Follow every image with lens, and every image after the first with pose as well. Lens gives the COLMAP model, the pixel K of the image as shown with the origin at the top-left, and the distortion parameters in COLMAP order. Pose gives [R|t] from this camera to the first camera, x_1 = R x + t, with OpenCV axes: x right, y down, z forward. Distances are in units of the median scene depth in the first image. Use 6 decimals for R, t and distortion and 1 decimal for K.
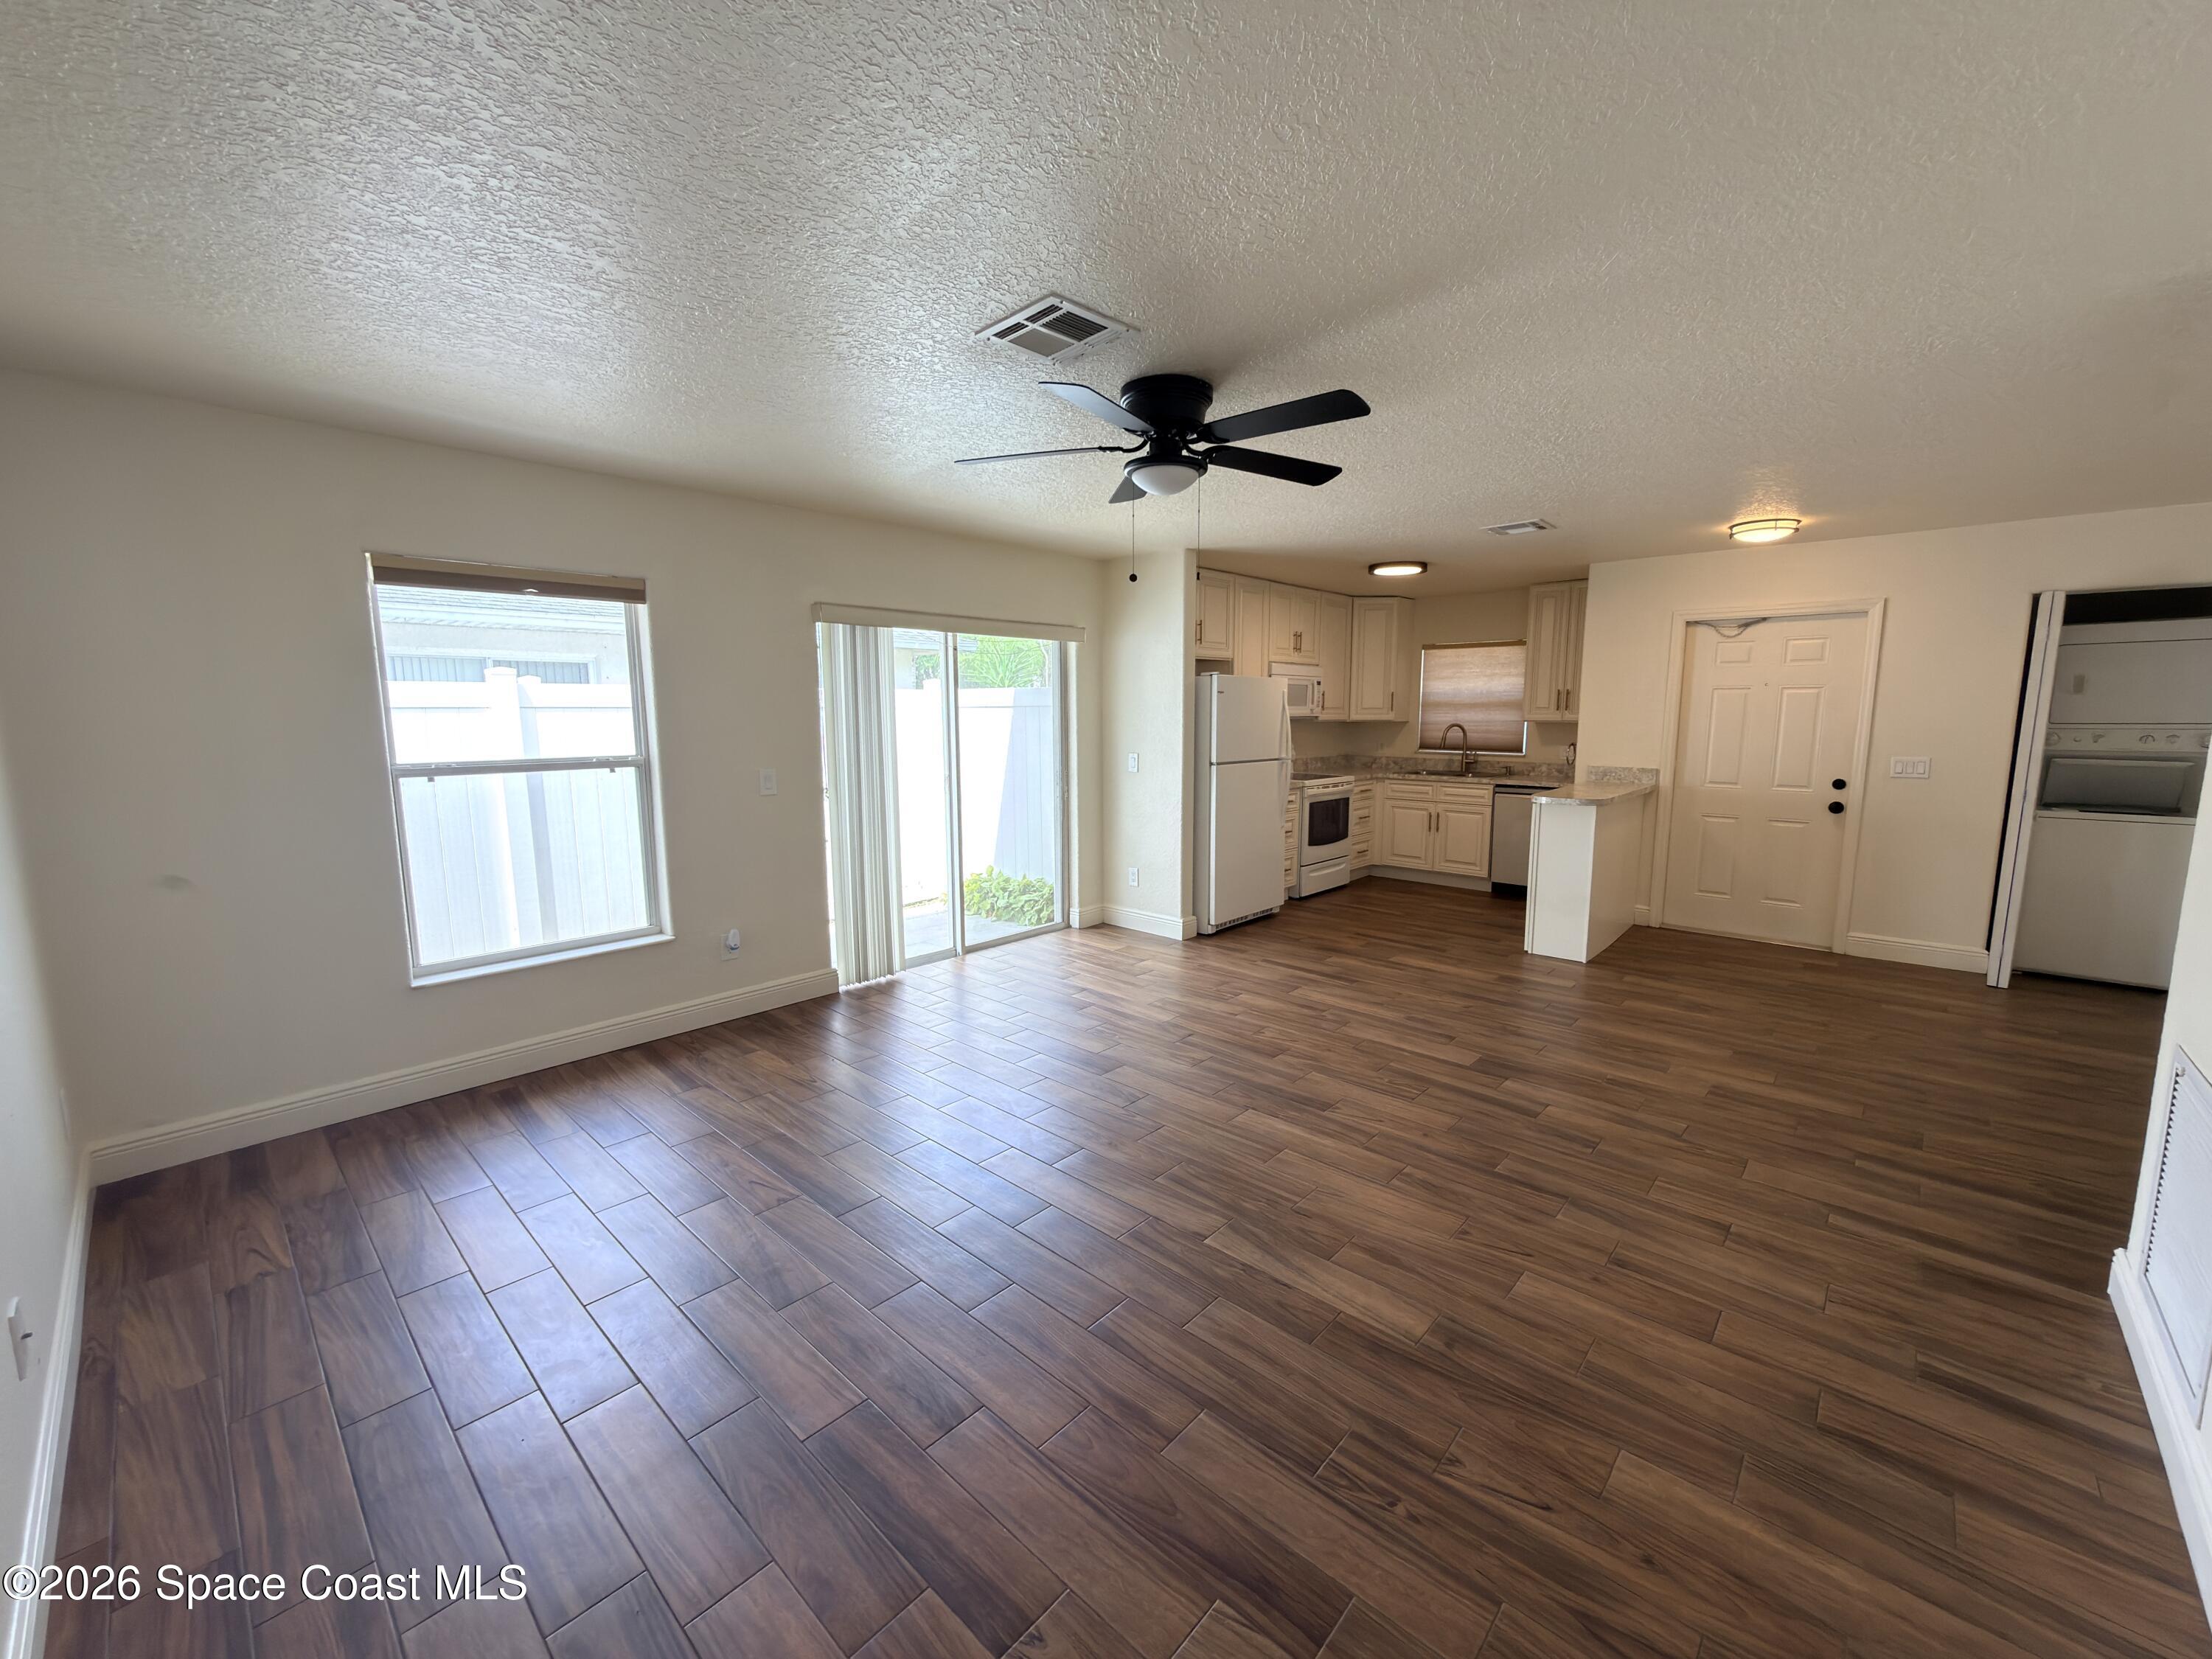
lens RADIAL K [[880.1, 0, 1113.8], [0, 880.1, 829.9], [0, 0, 1]] dist [0.001670, -0.000421]
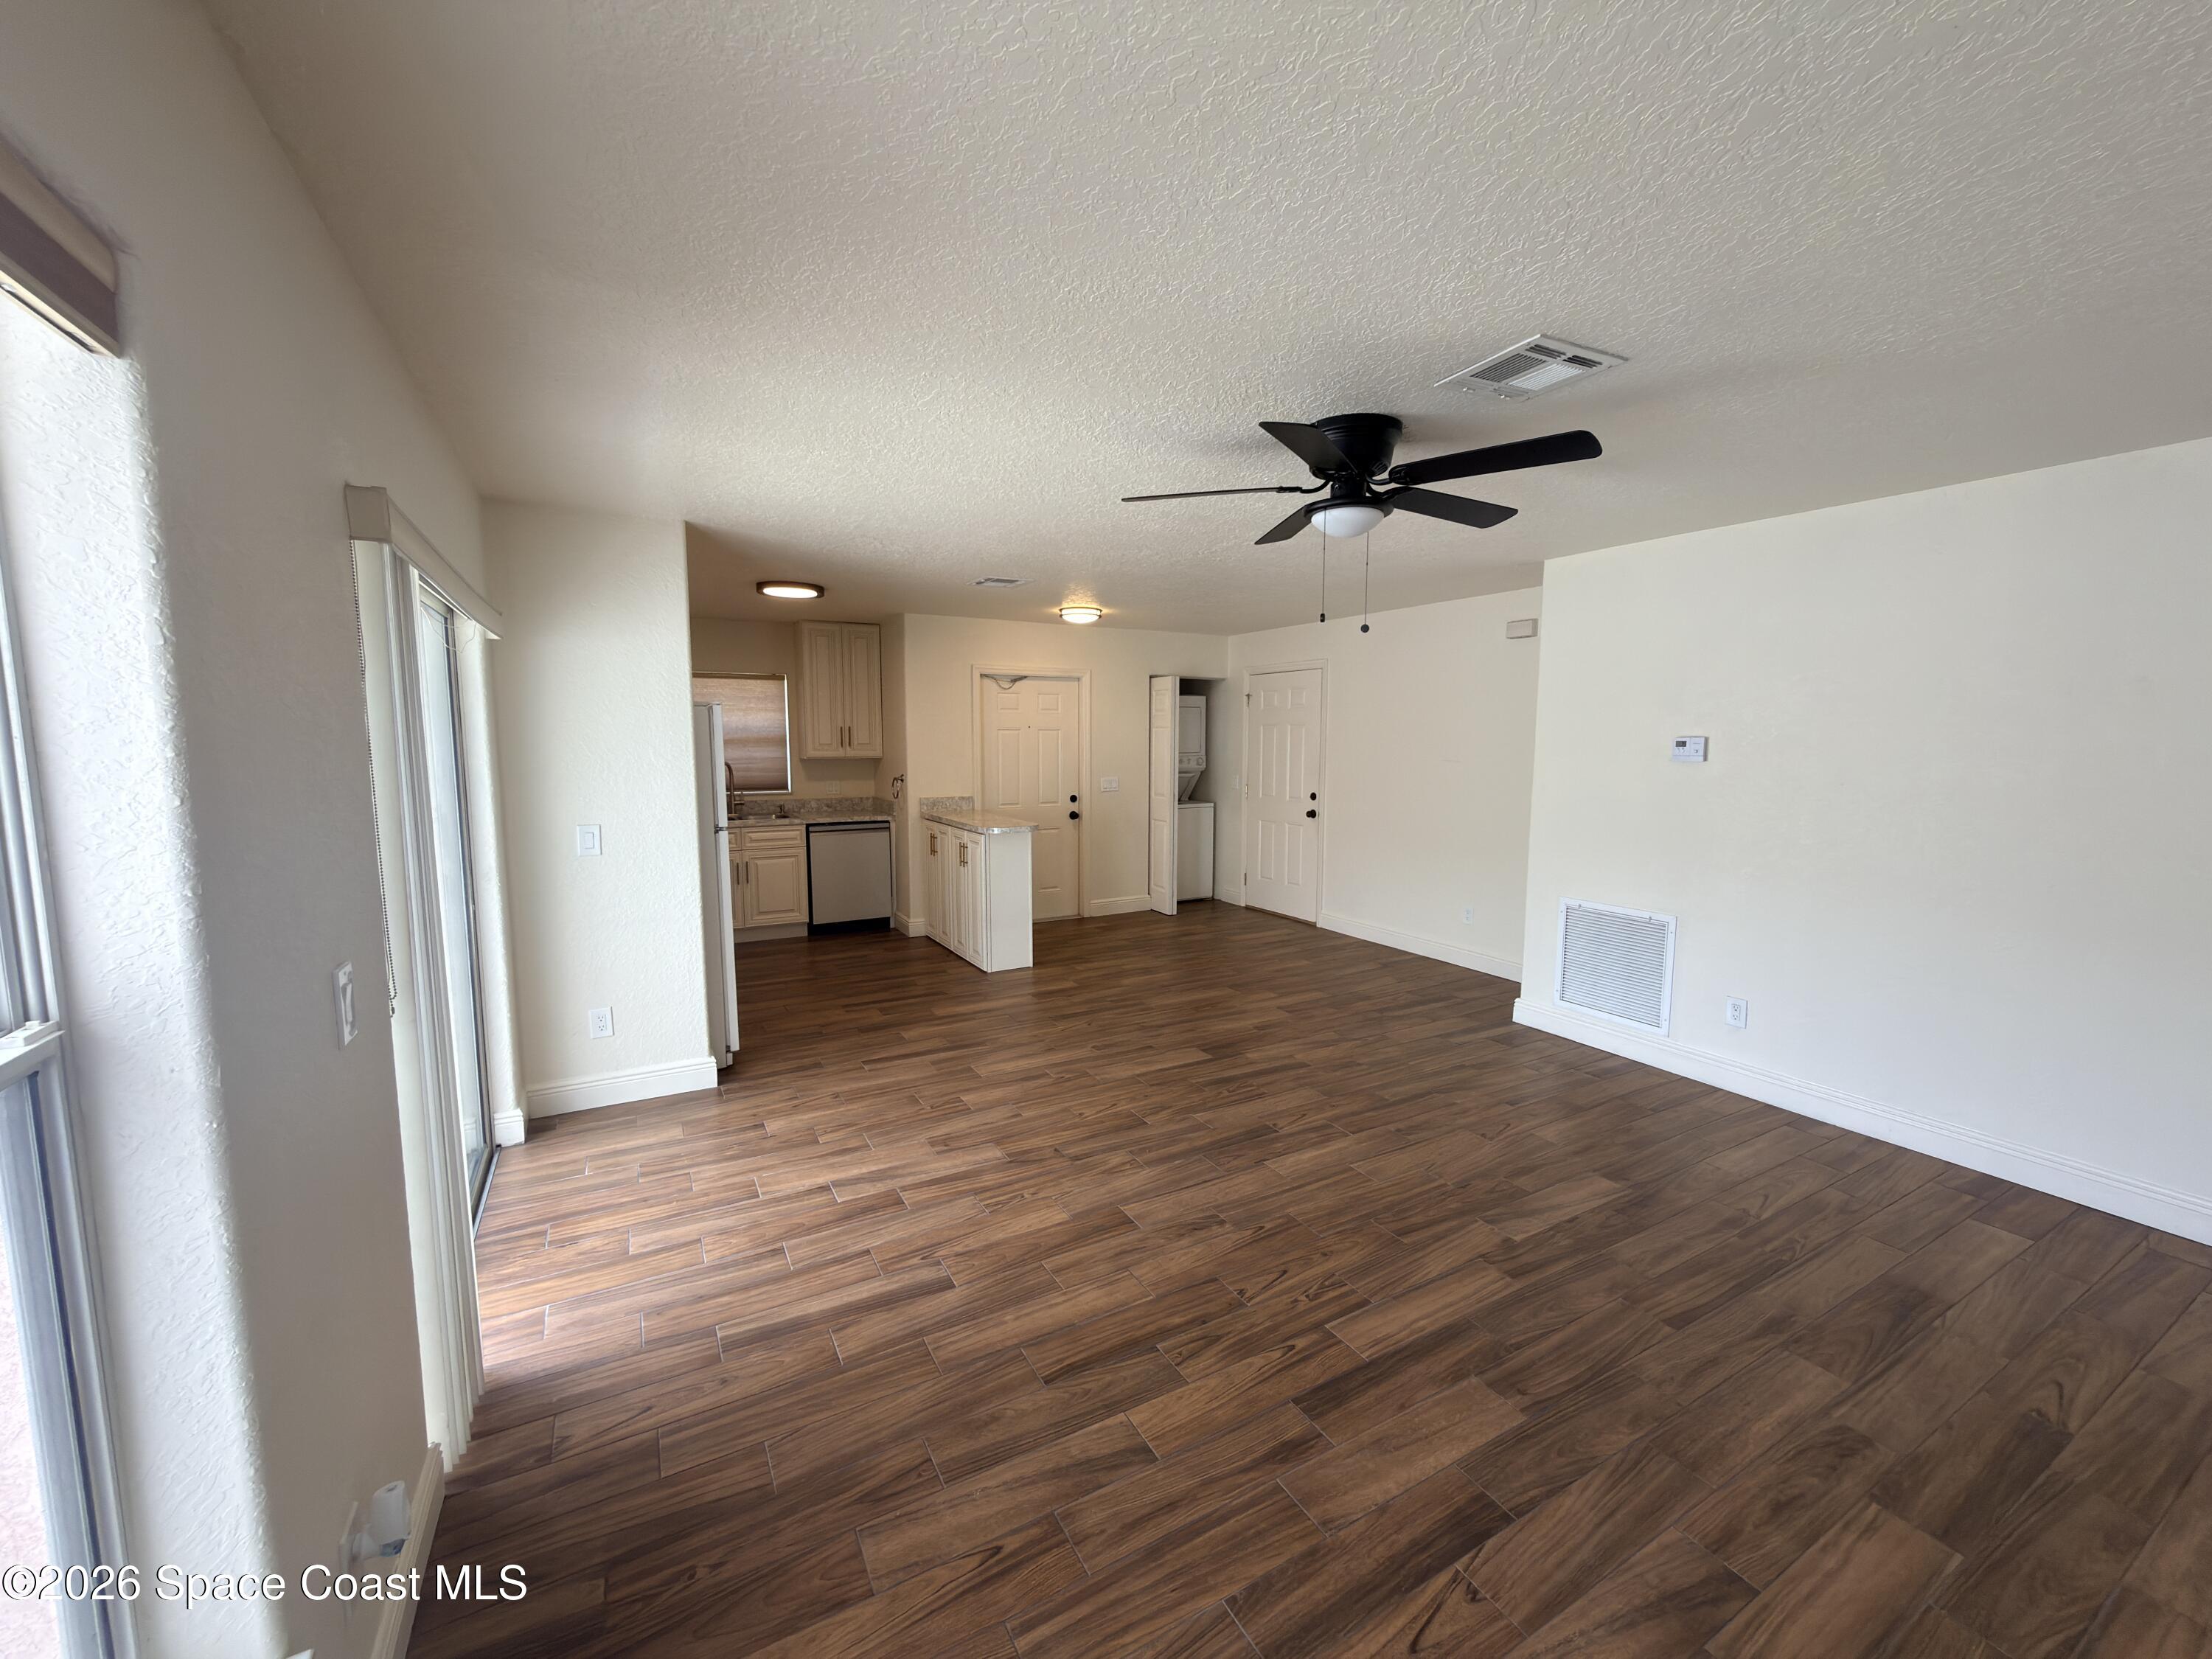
lens RADIAL K [[880.1, 0, 1106.9], [0, 880.1, 826.9], [0, 0, 1]] dist [0.001670, -0.000421]
pose [[0.318152, -0.097368, 0.943026, -0.506264], [0.129209, 0.989884, 0.058615, -0.085590], [-0.939194, 0.103199, 0.327514, 0.513543]]
